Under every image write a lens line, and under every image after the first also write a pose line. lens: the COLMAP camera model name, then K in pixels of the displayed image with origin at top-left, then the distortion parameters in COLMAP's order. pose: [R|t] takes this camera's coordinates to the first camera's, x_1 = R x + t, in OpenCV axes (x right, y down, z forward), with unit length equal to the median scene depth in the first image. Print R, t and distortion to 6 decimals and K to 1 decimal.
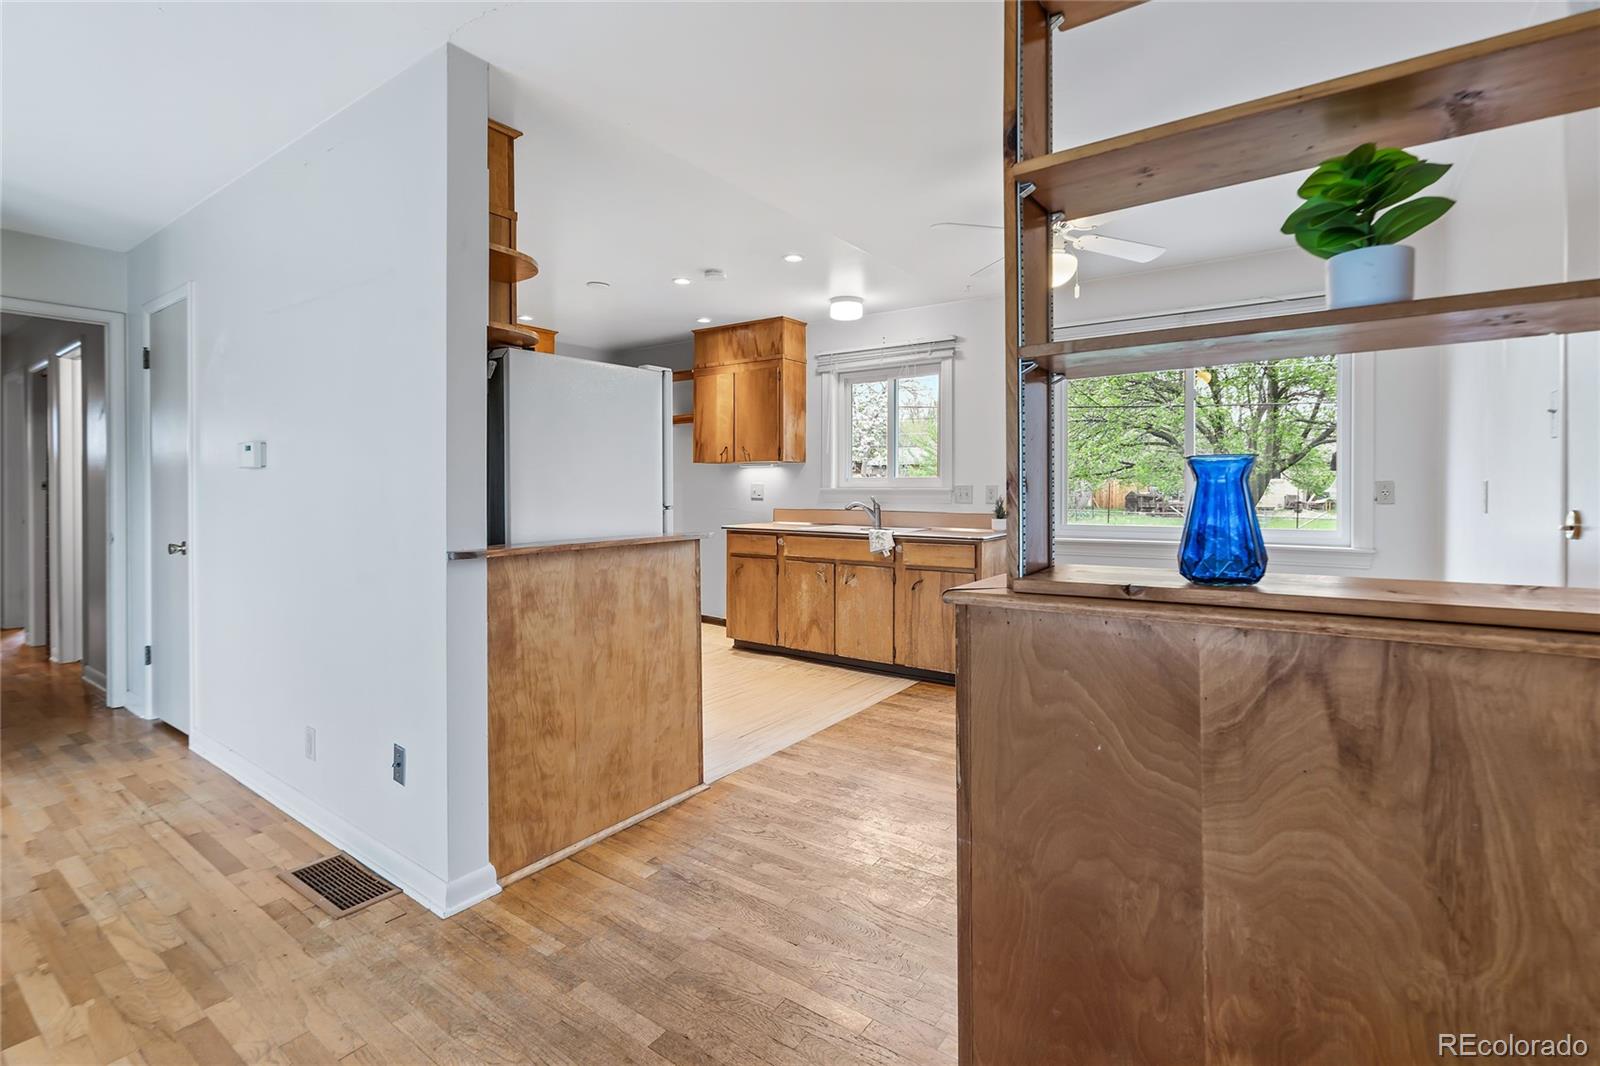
lens RADIAL K [[735.7, 0, 805.9], [0, 735.7, 496.7], [0, 0, 1]] dist [-0.003415, 0.000233]
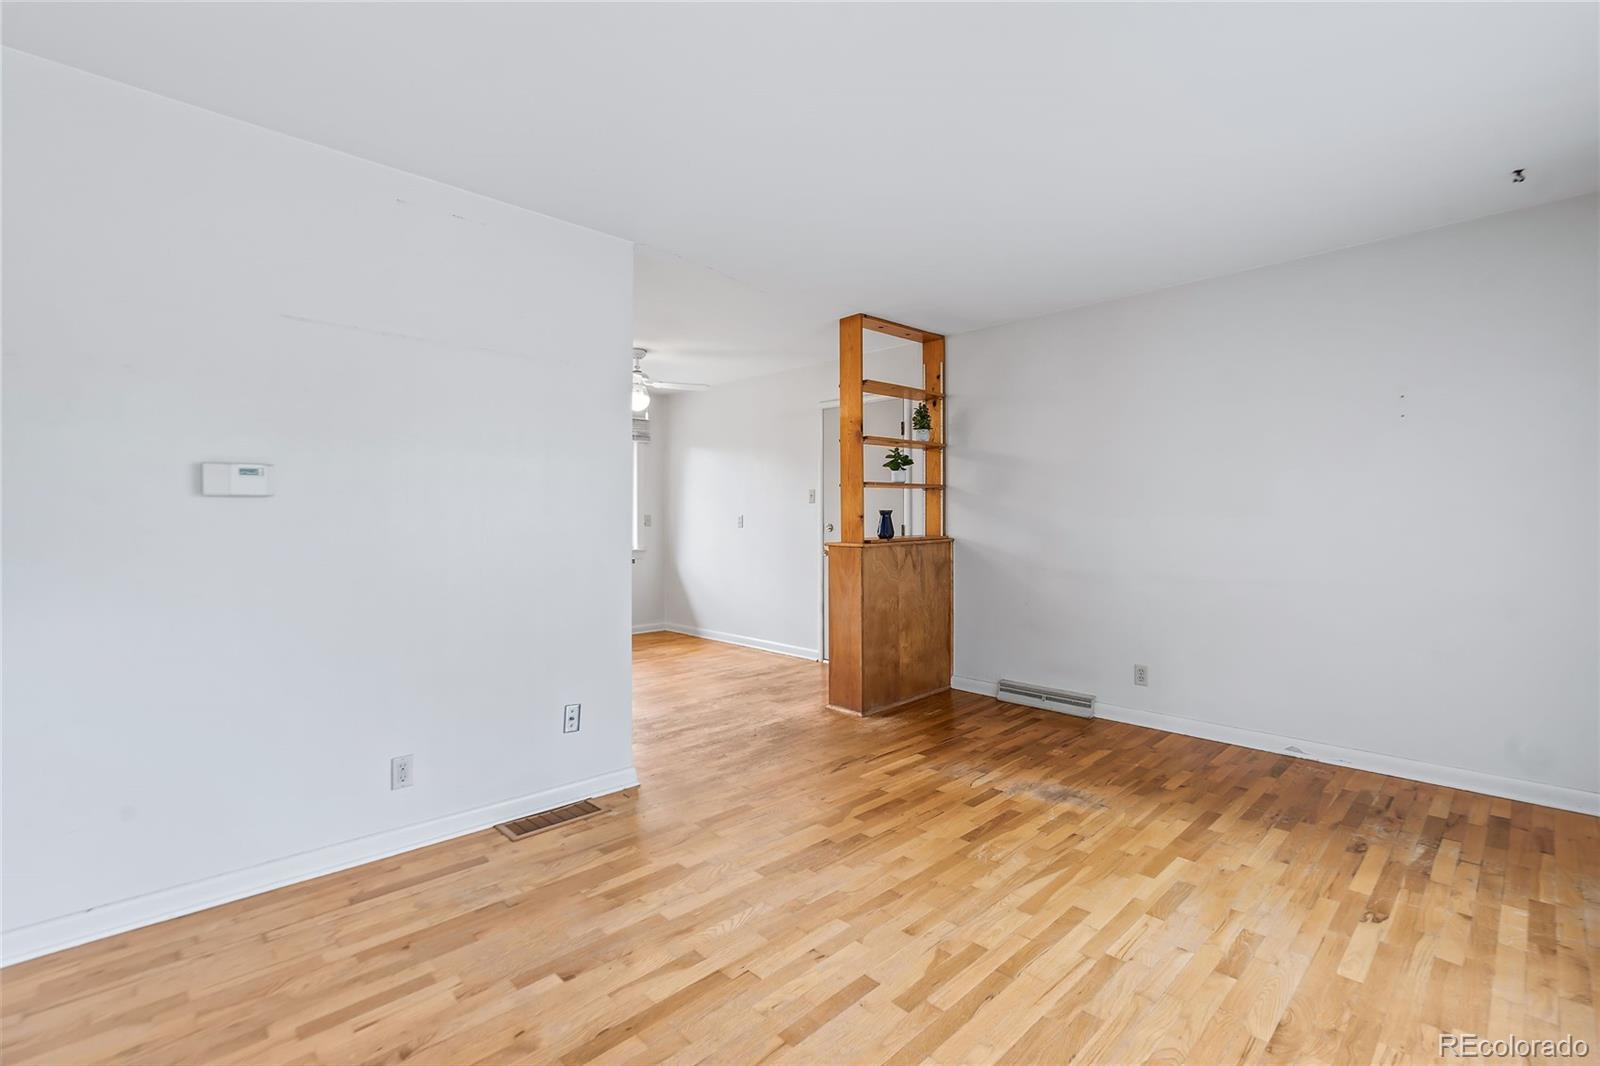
lens RADIAL K [[735.7, 0, 805.9], [0, 735.7, 496.7], [0, 0, 1]] dist [-0.003415, 0.000233]
pose [[0.197823, 0.009962, 0.980187, -2.178307], [0.011994, 0.999849, -0.012582, -0.042715], [-0.980164, 0.014246, 0.197674, 0.328224]]
